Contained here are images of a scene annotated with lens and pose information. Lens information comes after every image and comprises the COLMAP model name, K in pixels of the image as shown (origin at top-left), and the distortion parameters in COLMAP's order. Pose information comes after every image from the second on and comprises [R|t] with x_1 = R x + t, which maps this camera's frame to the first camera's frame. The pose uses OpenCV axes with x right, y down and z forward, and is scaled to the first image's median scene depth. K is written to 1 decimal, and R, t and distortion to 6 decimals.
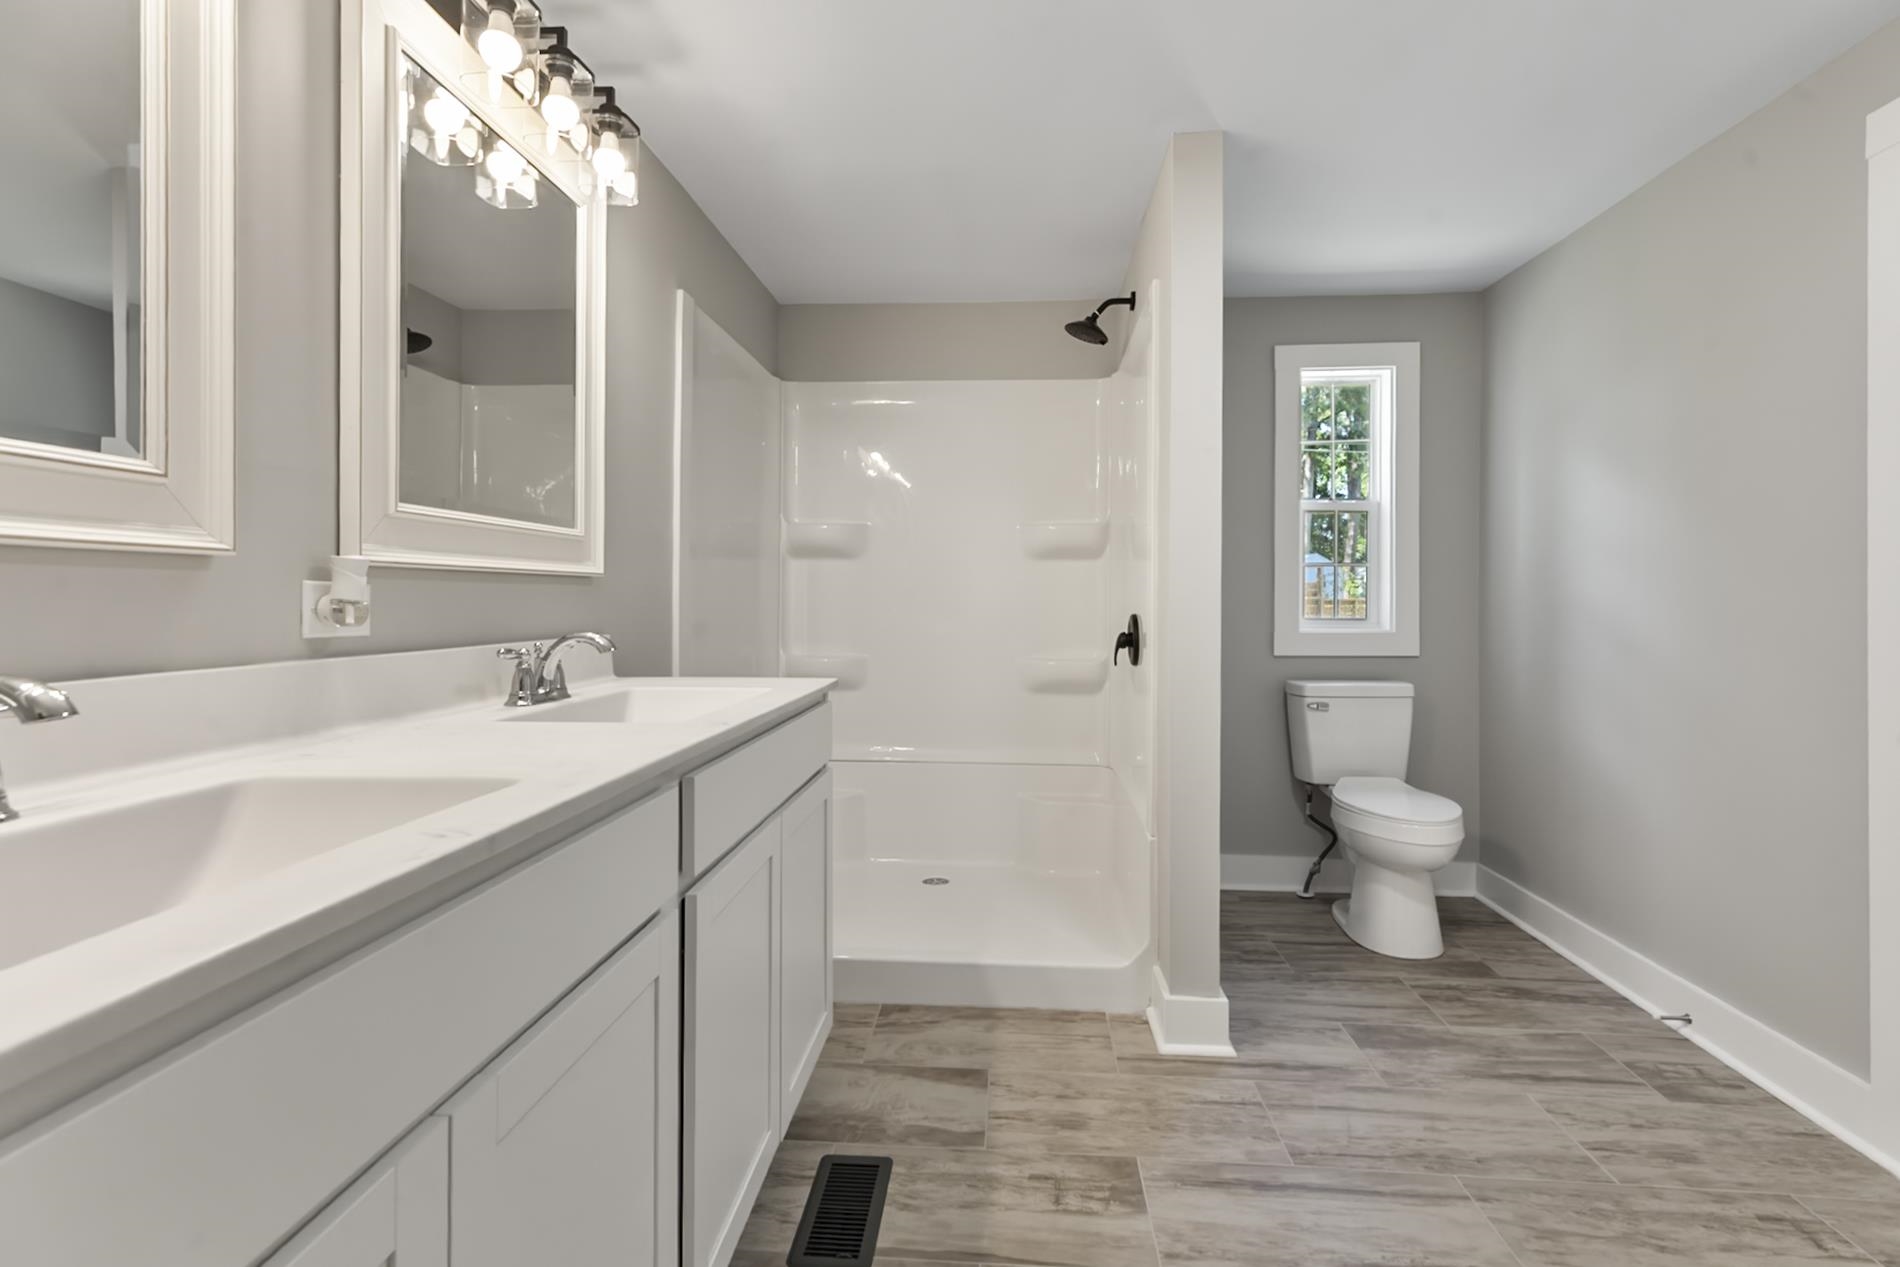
lens RADIAL K [[869.2, 0, 983.6], [0, 869.2, 605.3], [0, 0, 1]] dist [0.008090, 0.000388]
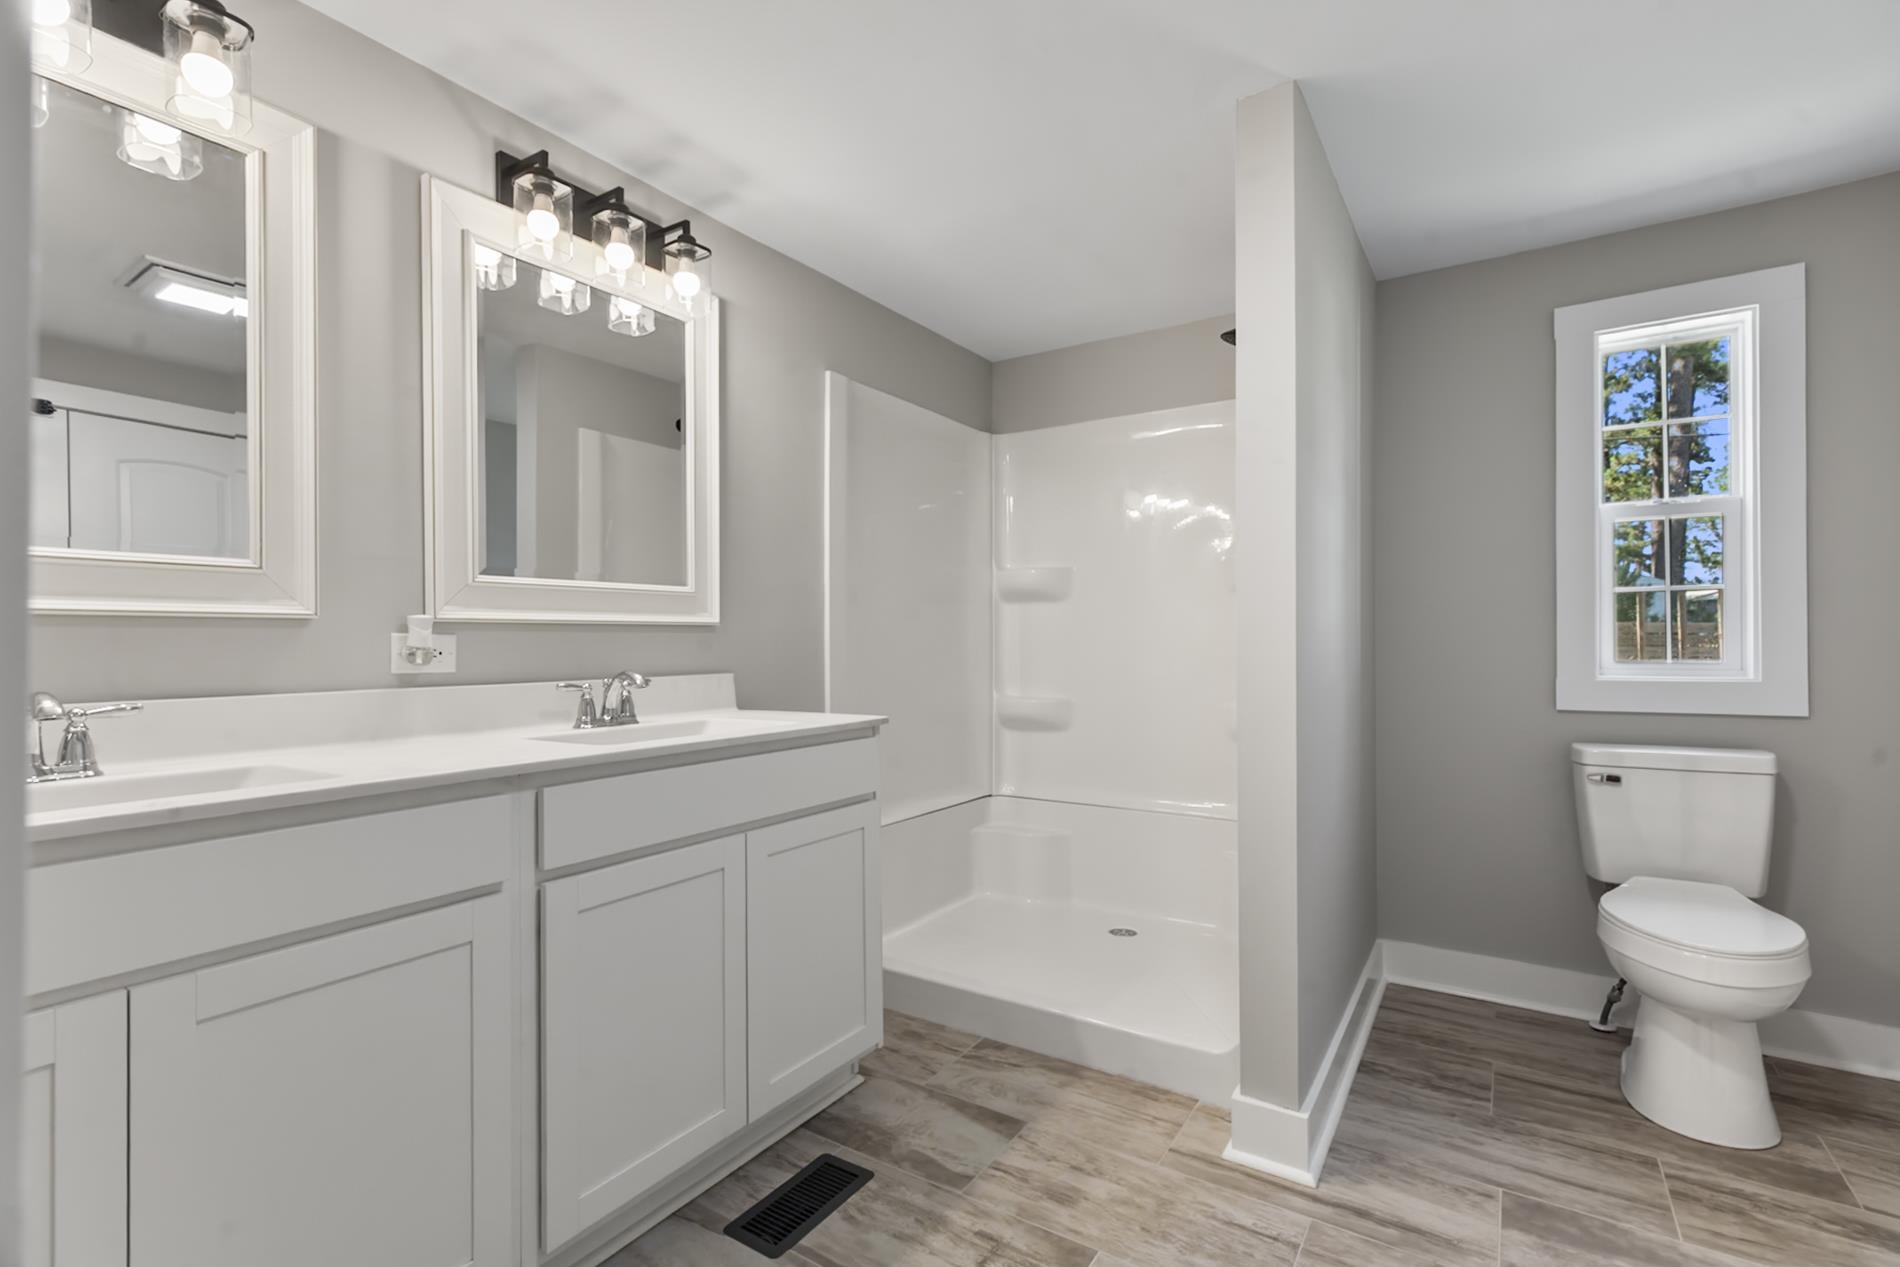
lens RADIAL K [[869.2, 0, 980.2], [0, 869.2, 647.1], [0, 0, 1]] dist [0.008090, 0.000388]
pose [[0.873540, -0.005871, -0.486717, 0.383274], [0.005562, 0.999982, -0.002079, 0.001425], [0.486720, -0.000891, 0.873557, 0.106056]]
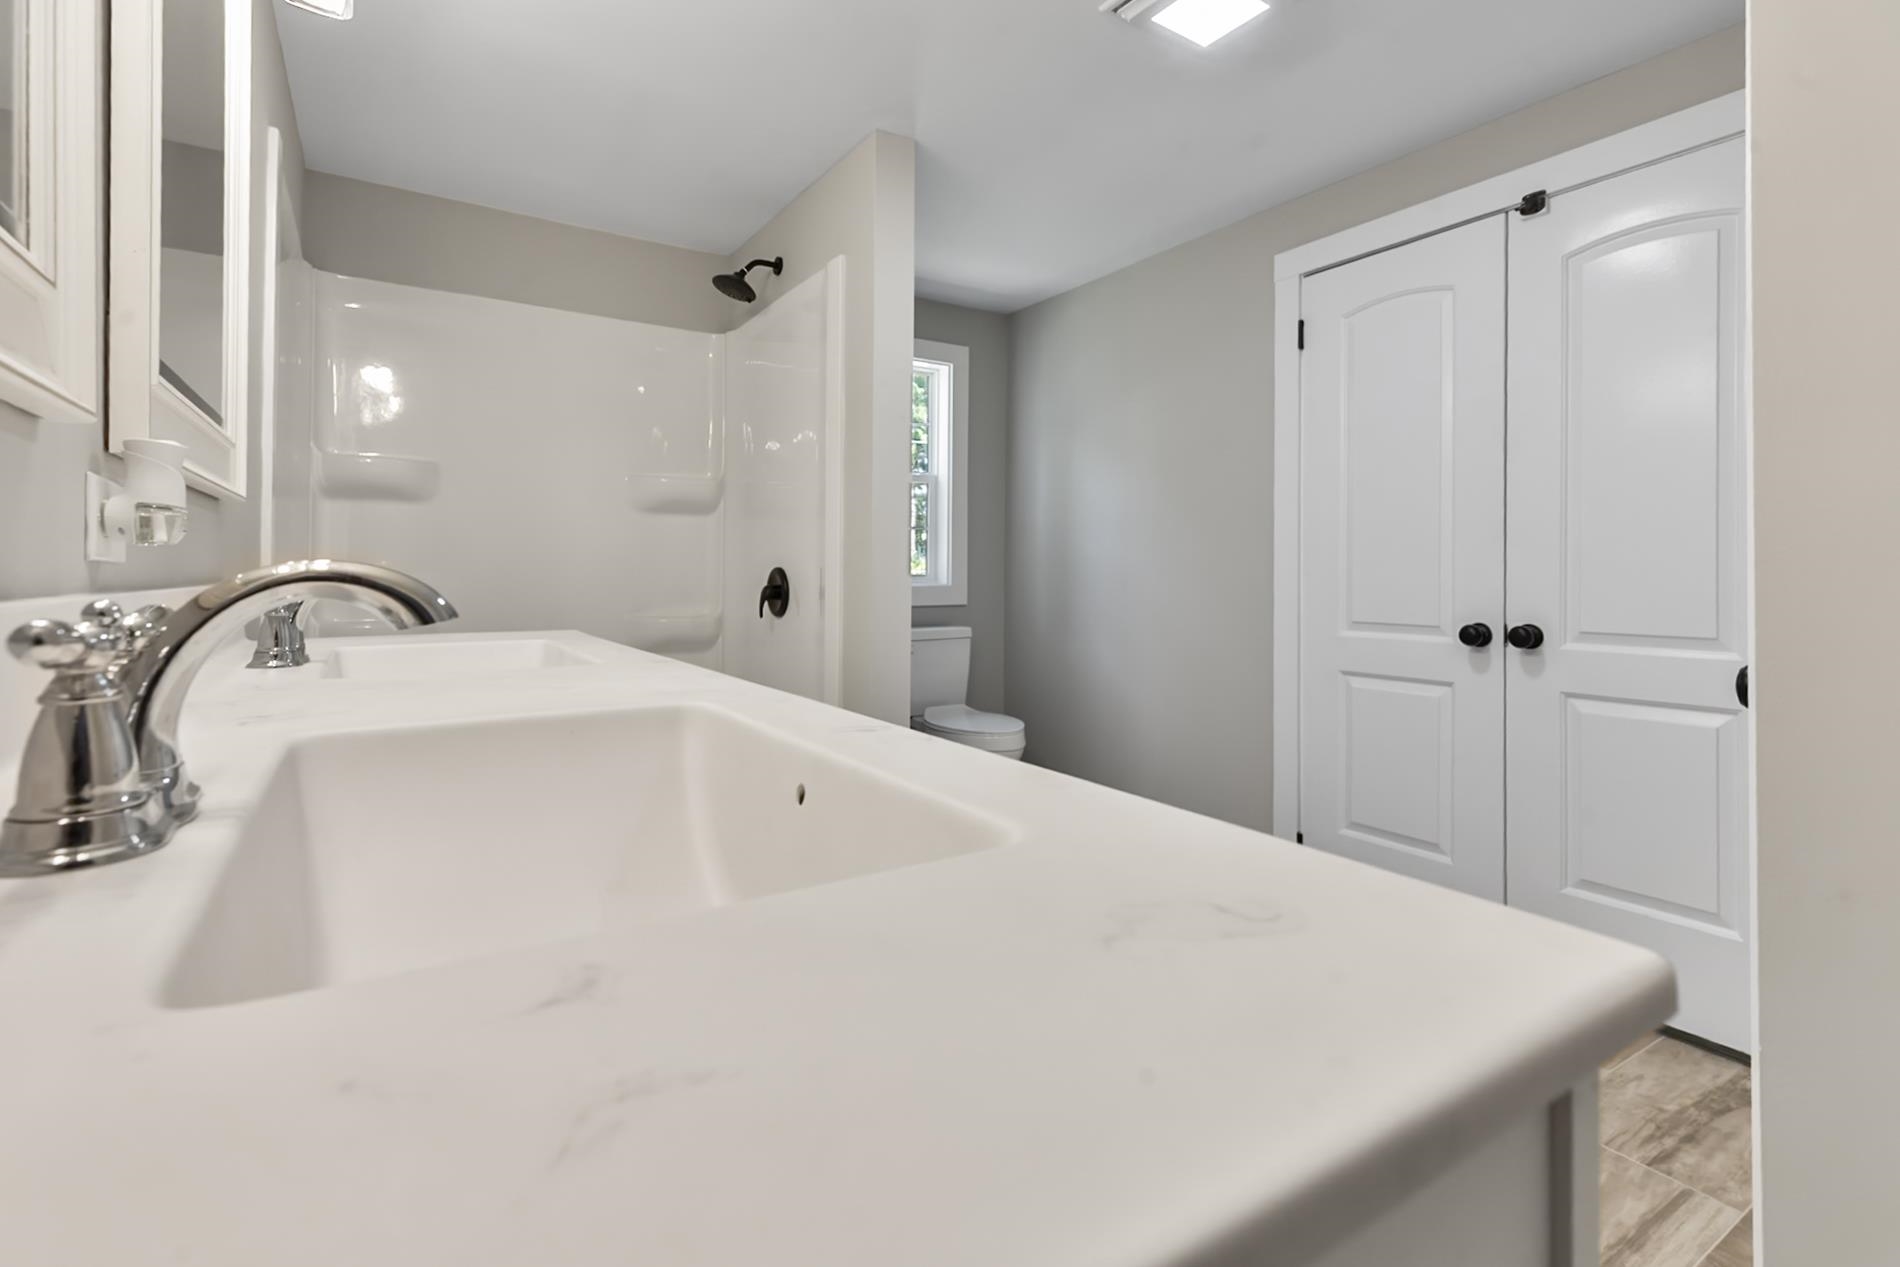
lens RADIAL K [[869.2, 0, 969.1], [0, 869.2, 571.3], [0, 0, 1]] dist [0.008090, 0.000388]
pose [[0.803179, 0.000806, 0.595737, -0.317646], [0.003233, 0.999978, -0.005712, 0.026082], [-0.595729, 0.006514, 0.803159, 0.039230]]
